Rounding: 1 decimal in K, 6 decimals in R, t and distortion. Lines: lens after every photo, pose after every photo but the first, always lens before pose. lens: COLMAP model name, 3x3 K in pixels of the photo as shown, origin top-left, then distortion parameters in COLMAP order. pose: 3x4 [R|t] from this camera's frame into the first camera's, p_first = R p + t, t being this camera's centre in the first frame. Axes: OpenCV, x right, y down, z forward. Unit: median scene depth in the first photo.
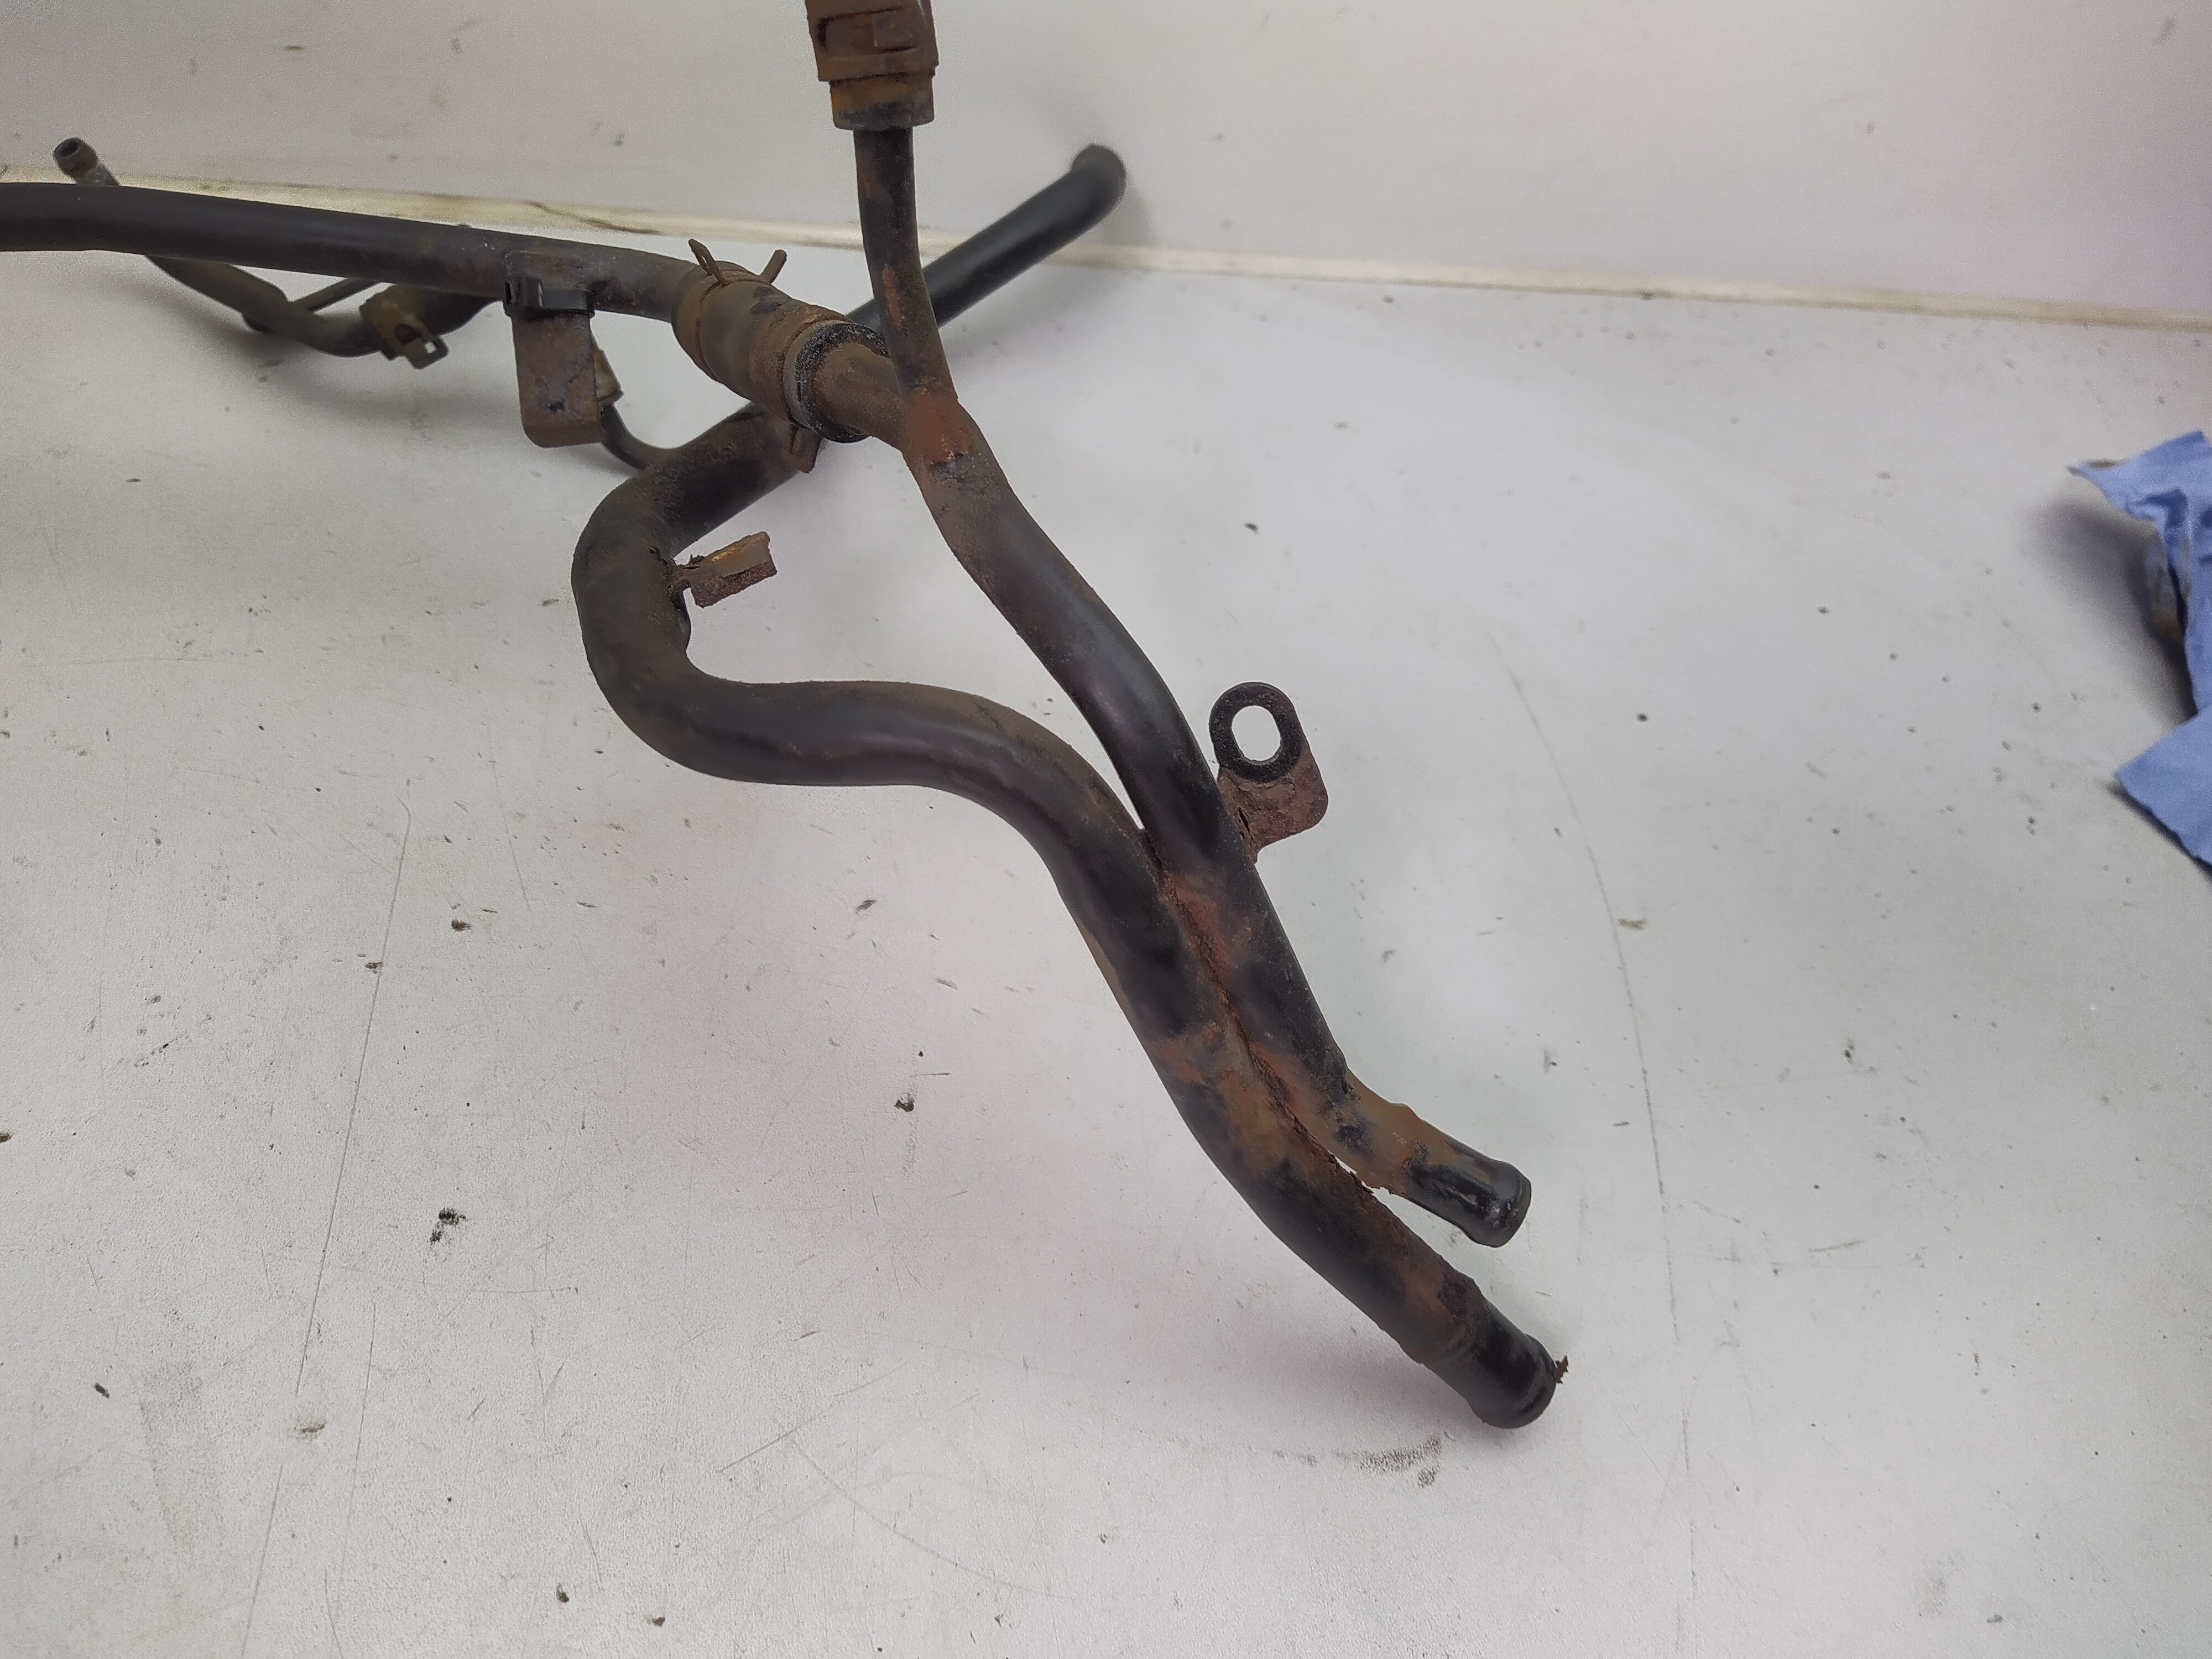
lens RADIAL K [[1687.6, 0, 1109.7], [0, 1687.6, 850.1], [0, 0, 1]] dist [0.118832, -0.206903]
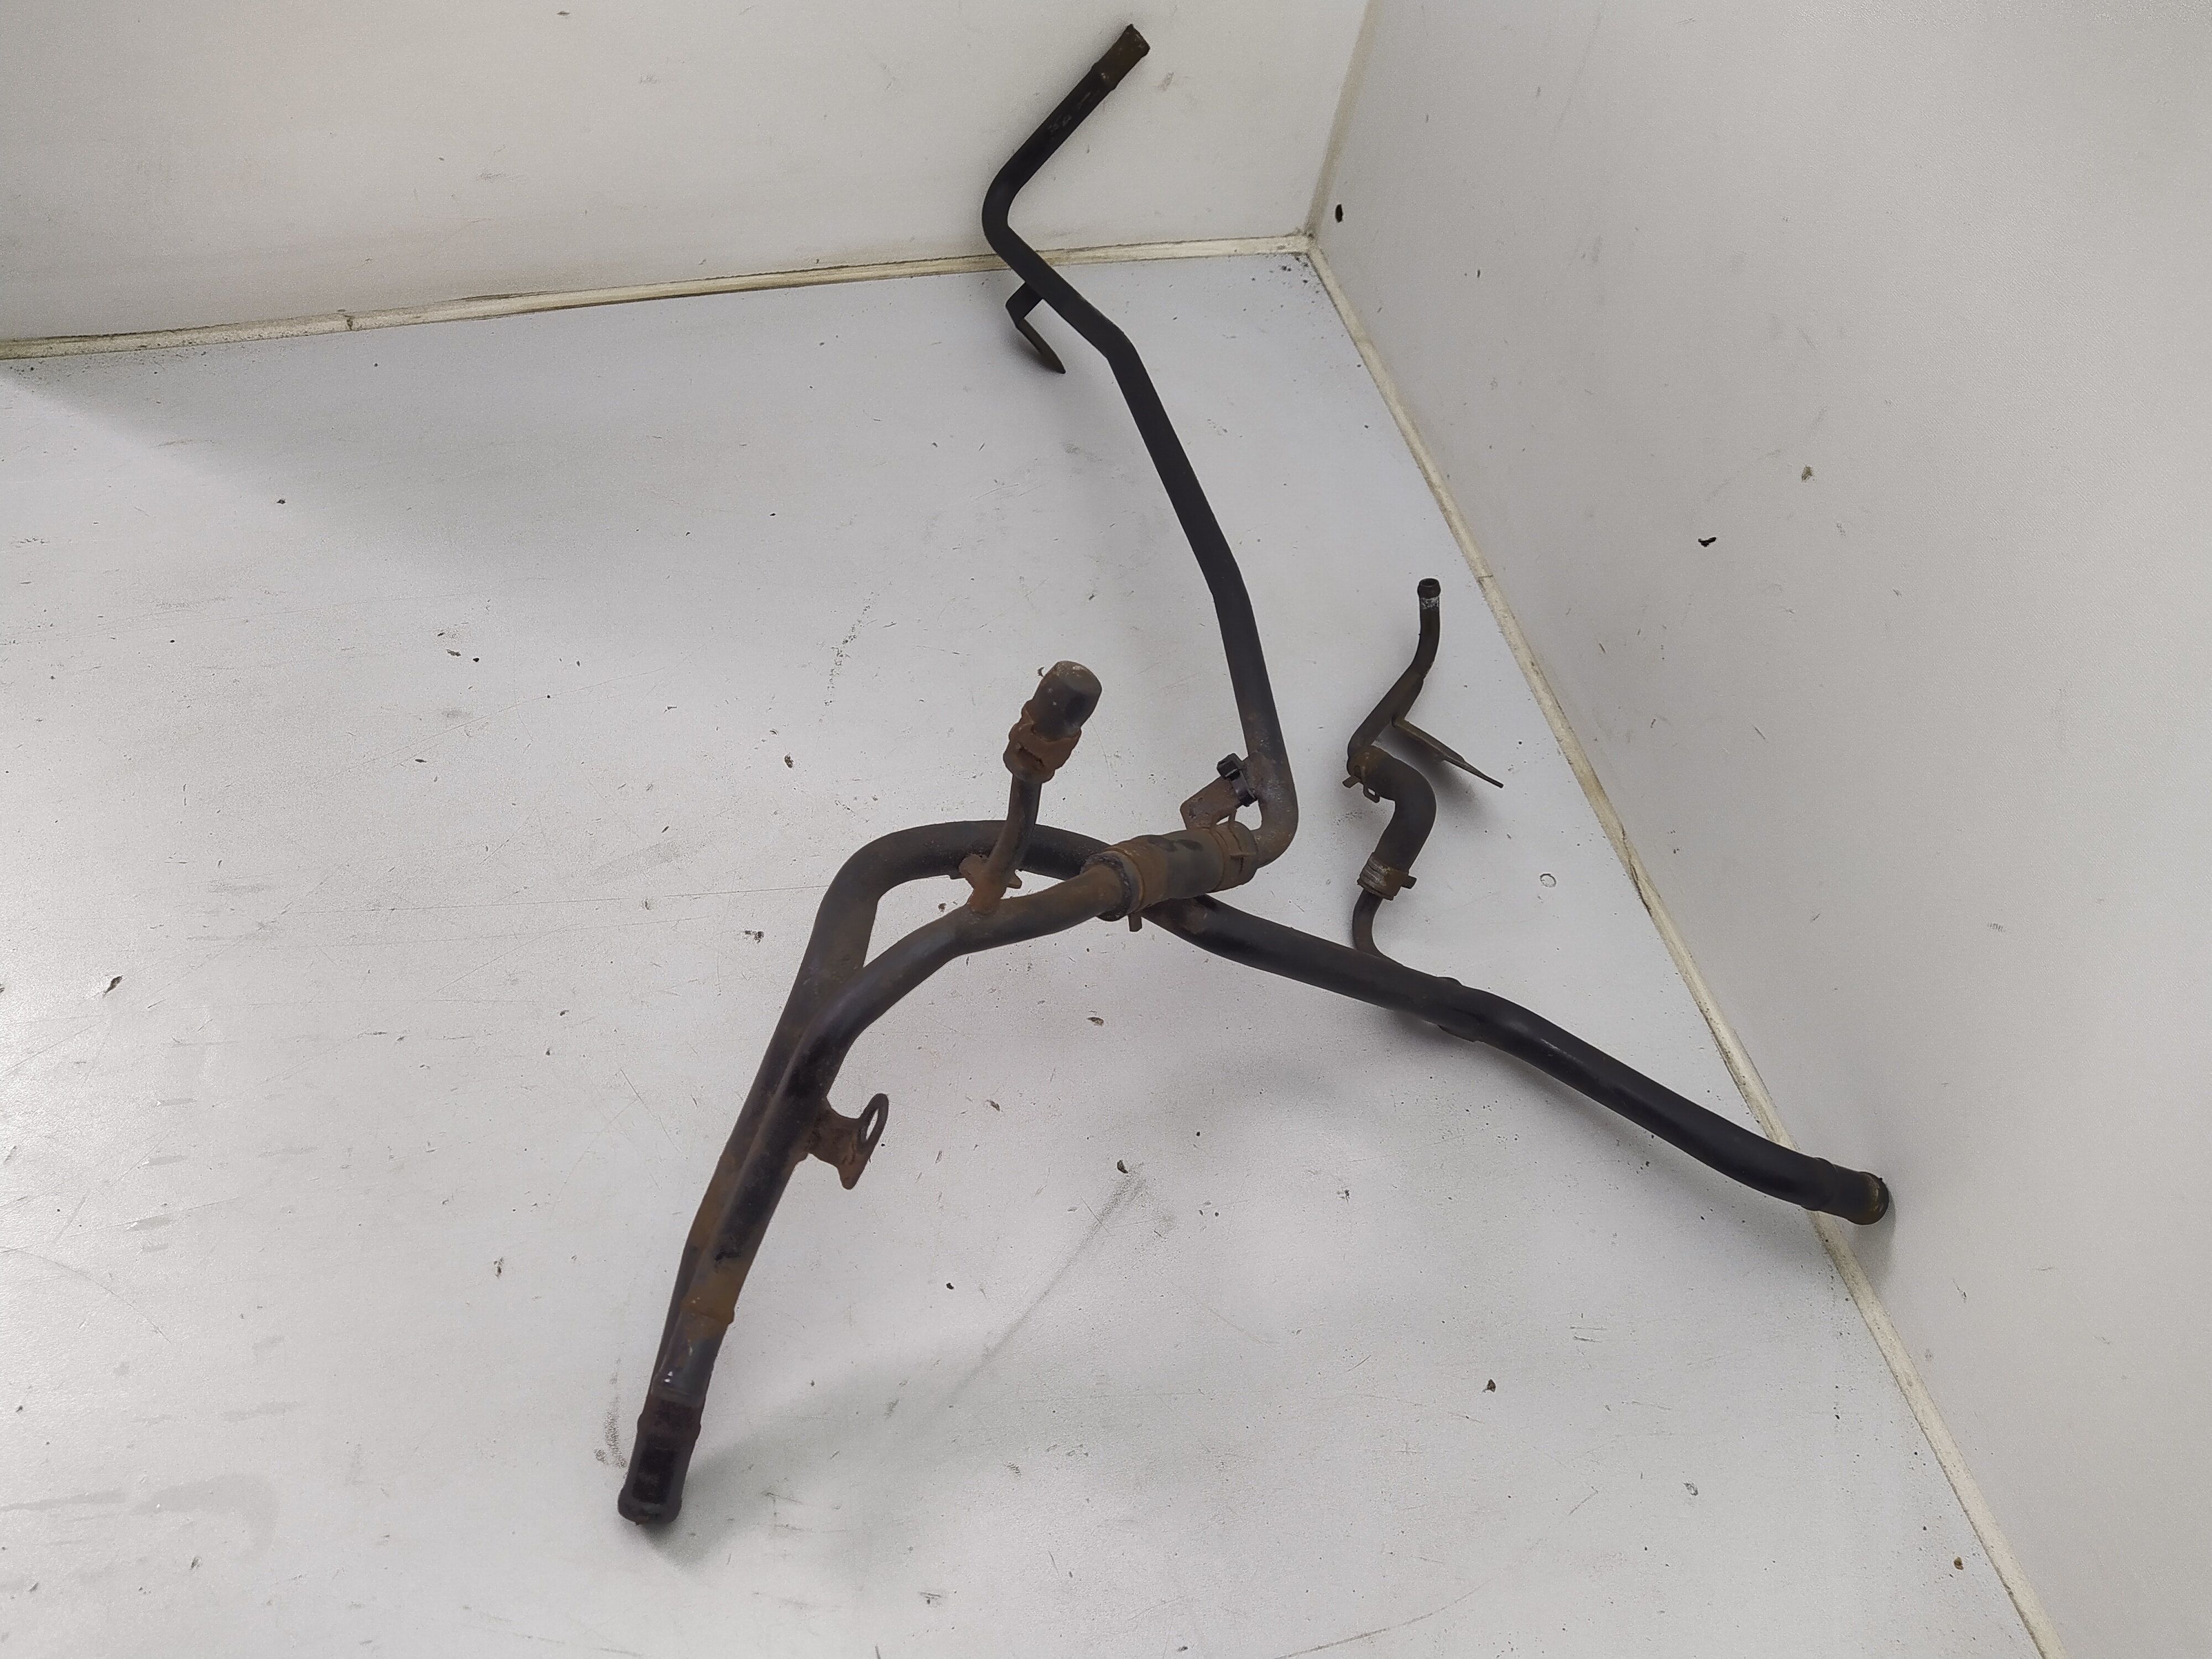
lens RADIAL K [[1668.6, 0, 1110.6], [0, 1668.6, 858.1], [0, 0, 1]] dist [0.102021, -0.182832]
pose [[0.075701, 0.695696, -0.714337, 0.885740], [-0.816389, 0.454571, 0.356193, -0.776349], [0.572519, 0.556213, 0.602370, 0.003098]]
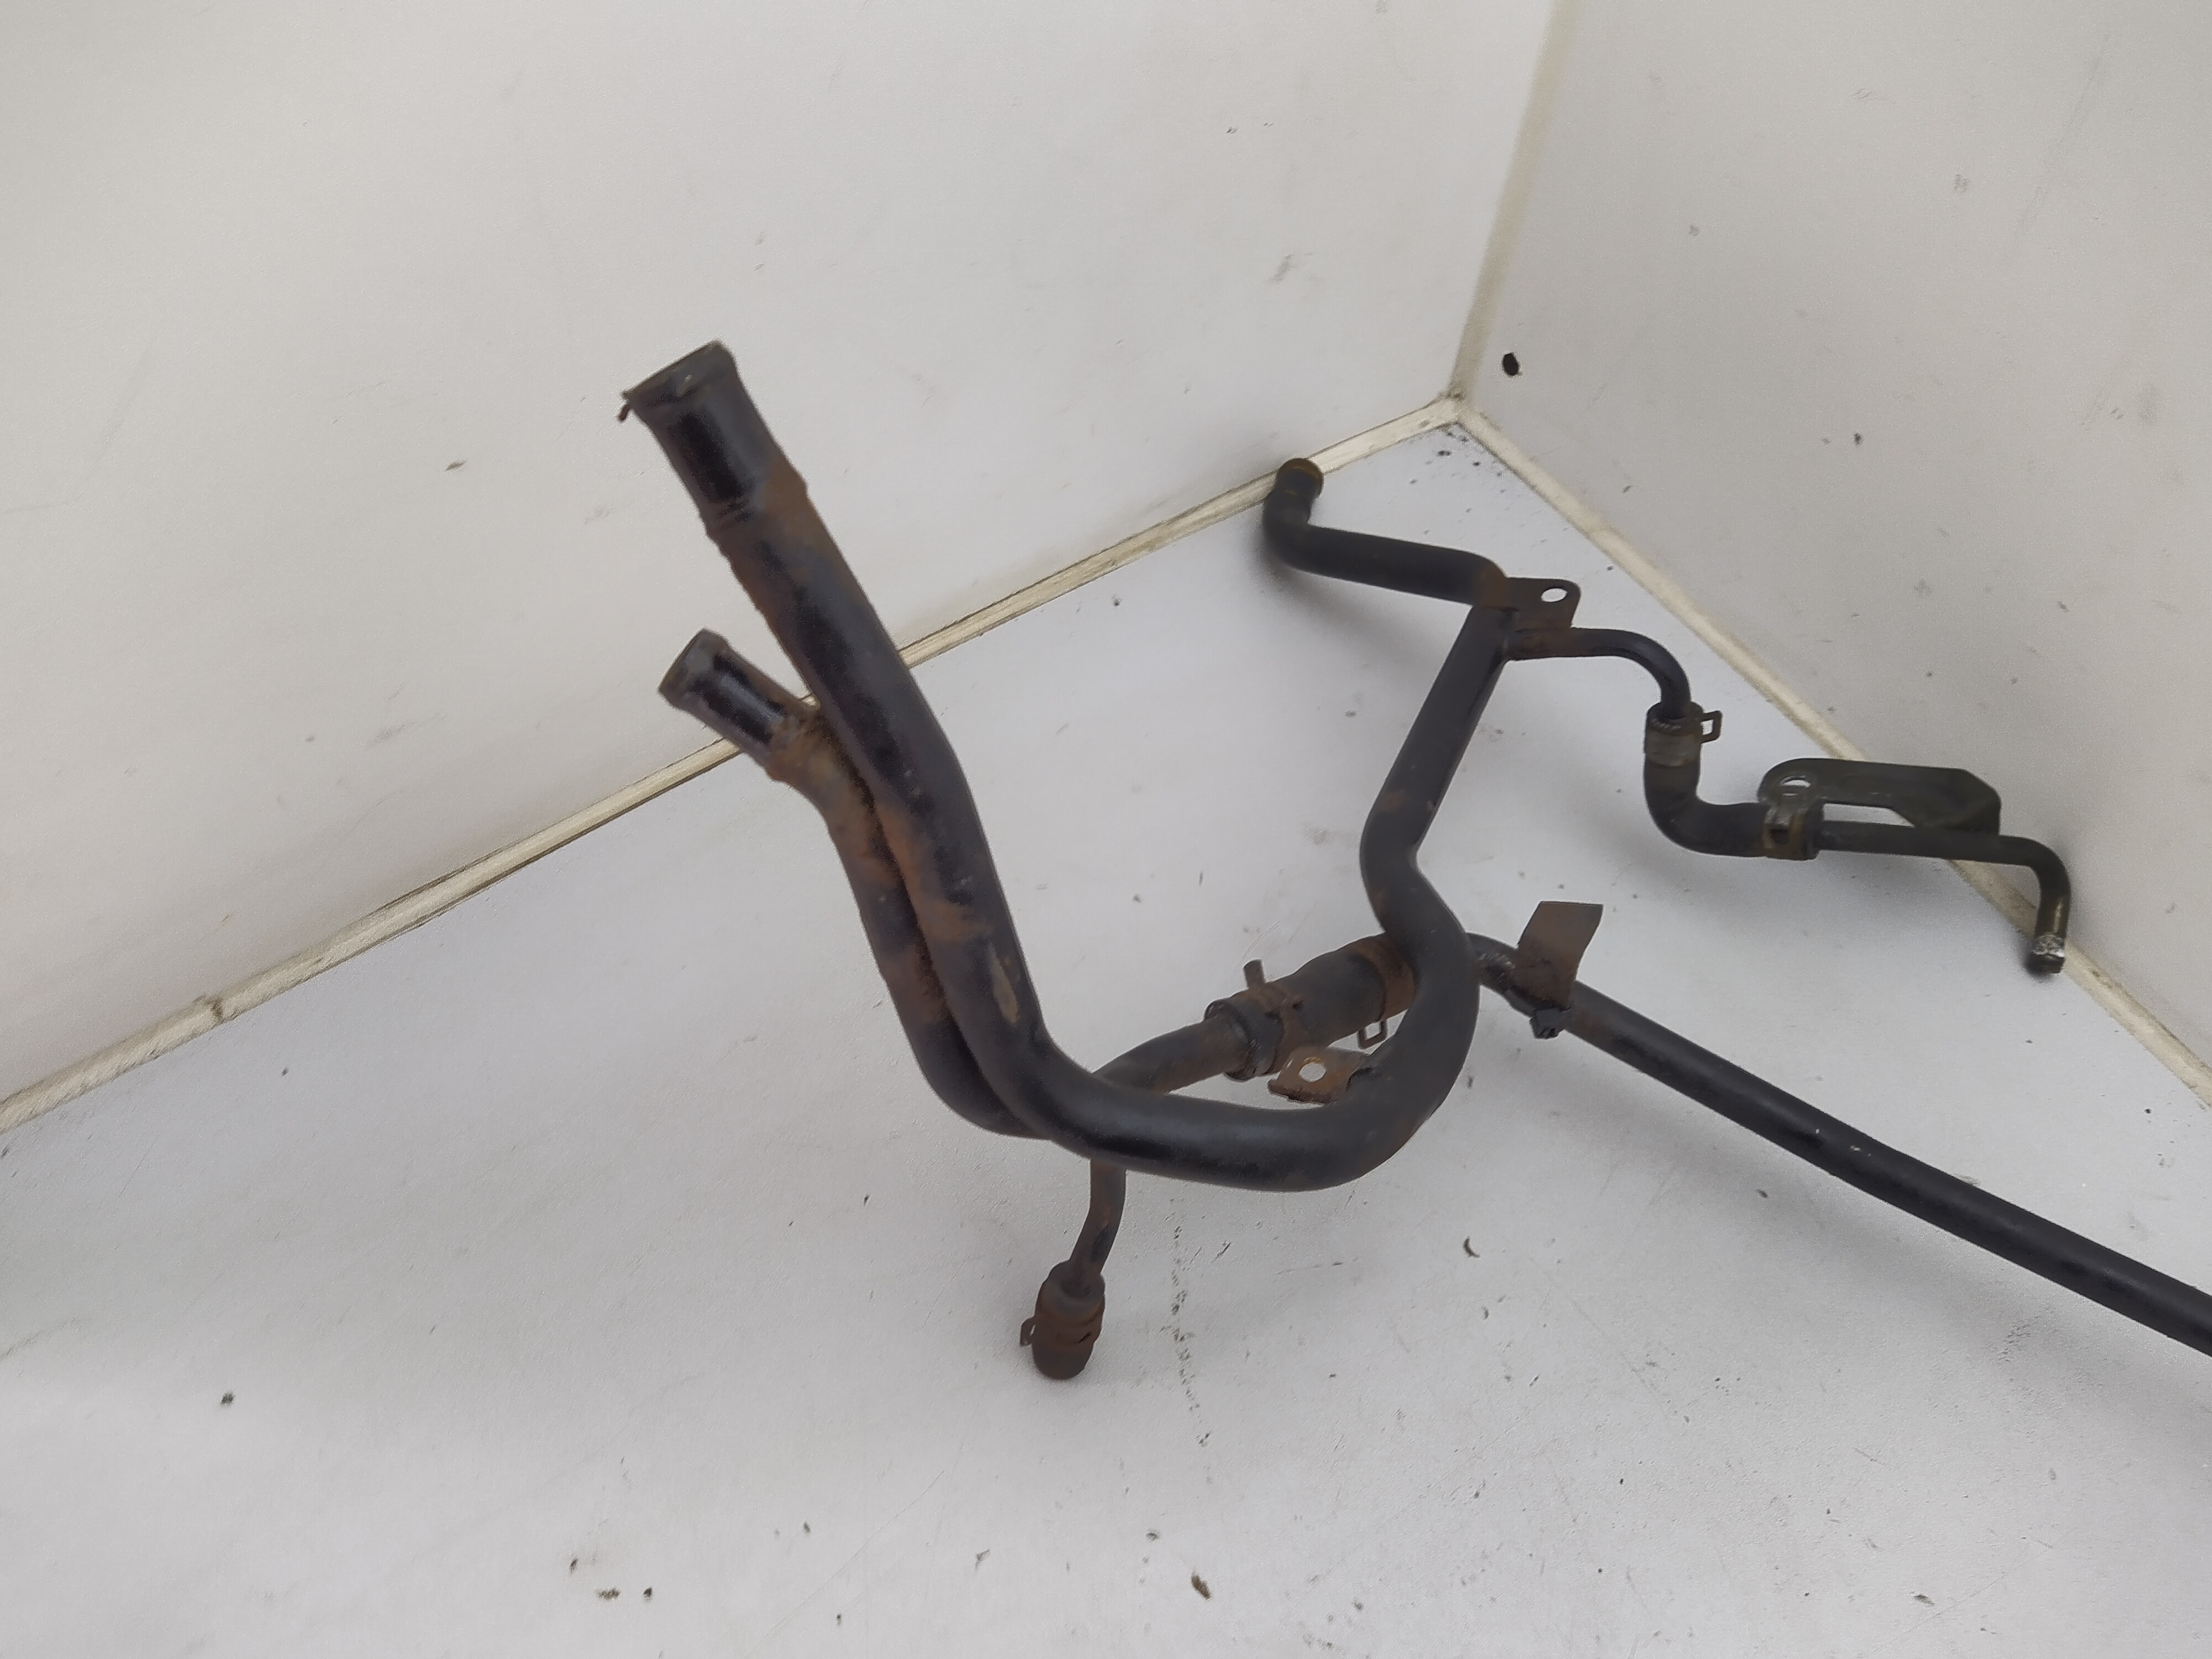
lens RADIAL K [[1706.9, 0, 1098.1], [0, 1706.9, 857.2], [0, 0, 1]] dist [0.112527, -0.173292]
pose [[0.344746, 0.647697, -0.679441, -0.109568], [-0.678817, 0.671950, 0.296127, -0.492430], [0.648350, 0.359127, 0.671319, -0.153138]]
